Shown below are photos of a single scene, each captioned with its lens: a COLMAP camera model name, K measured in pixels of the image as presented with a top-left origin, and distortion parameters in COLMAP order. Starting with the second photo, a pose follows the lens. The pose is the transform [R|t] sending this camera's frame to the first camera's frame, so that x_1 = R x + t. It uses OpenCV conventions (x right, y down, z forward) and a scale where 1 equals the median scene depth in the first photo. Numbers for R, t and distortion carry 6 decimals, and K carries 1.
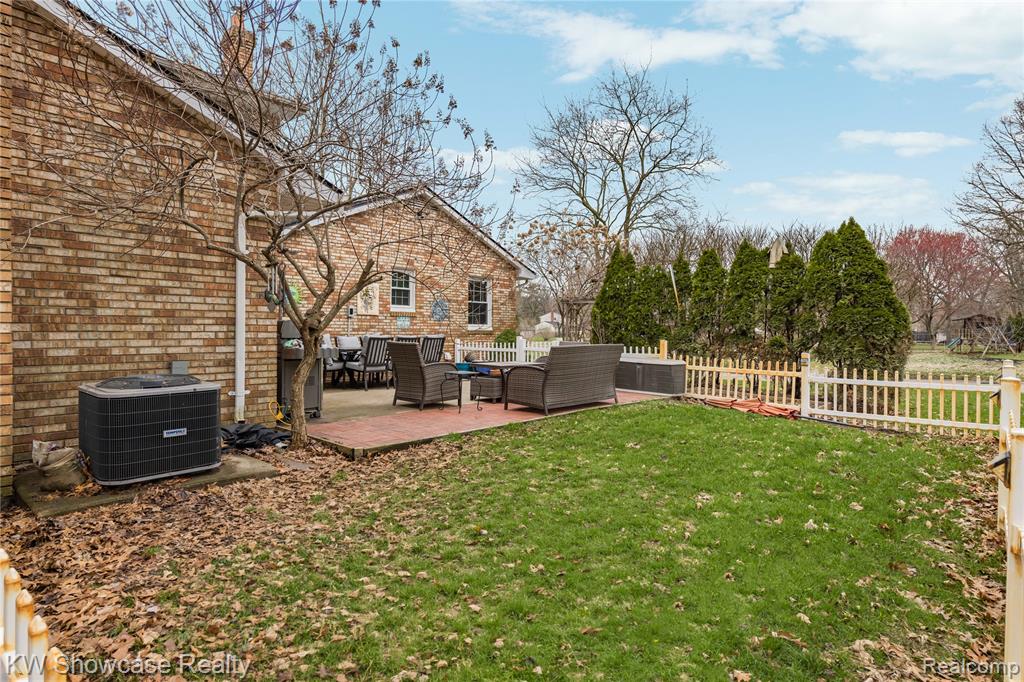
lens RADIAL K [[571.5, 0, 533.3], [0, 571.5, 331.3], [0, 0, 1]] dist [0.007264, -0.001849]
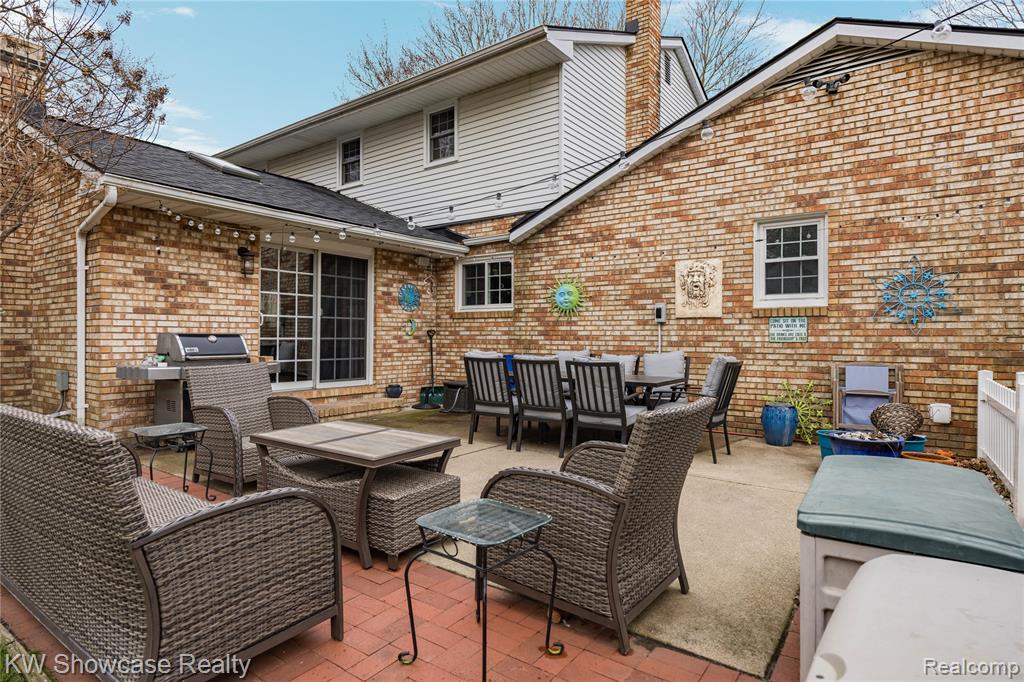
lens RADIAL K [[546.8, 0, 498.3], [0, 546.8, 336.5], [0, 0, 1]] dist [0.005803, -0.004297]
pose [[0.053052, -0.007306, -0.998565, 0.222551], [-0.003380, 0.999966, -0.007496, -0.005141], [0.998586, 0.003773, 0.053026, 0.735023]]
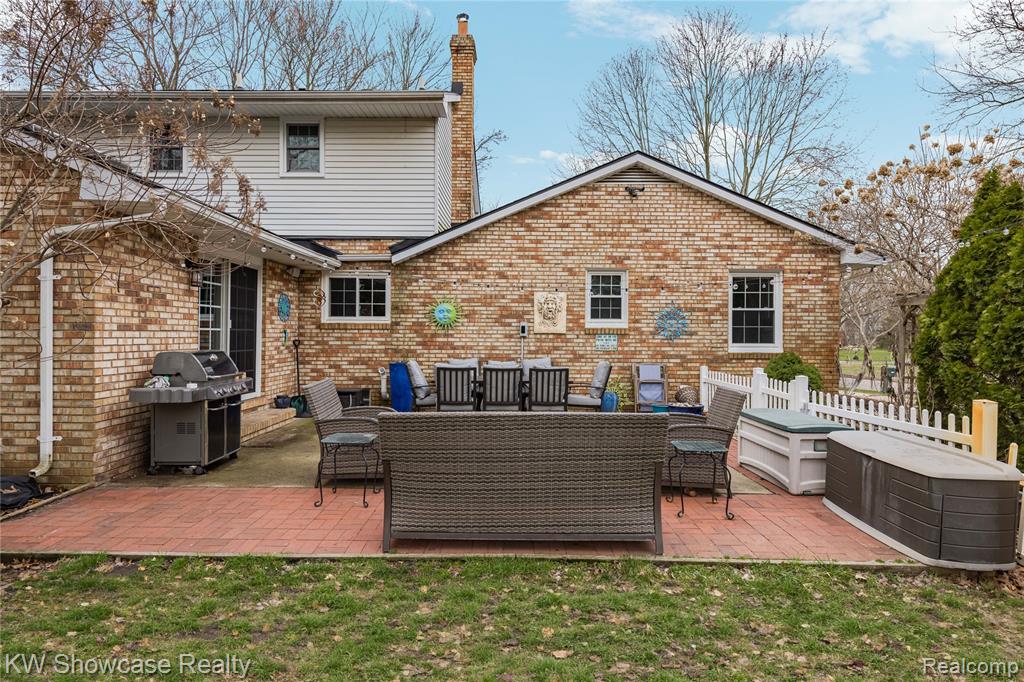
lens RADIAL K [[571.5, 0, 502.4], [0, 571.5, 337.3], [0, 0, 1]] dist [0.007264, -0.001849]
pose [[0.630583, -0.000141, -0.776122, 0.264837], [-0.001787, 0.999997, -0.001633, -0.020613], [0.776120, 0.002417, 0.630581, 0.429446]]
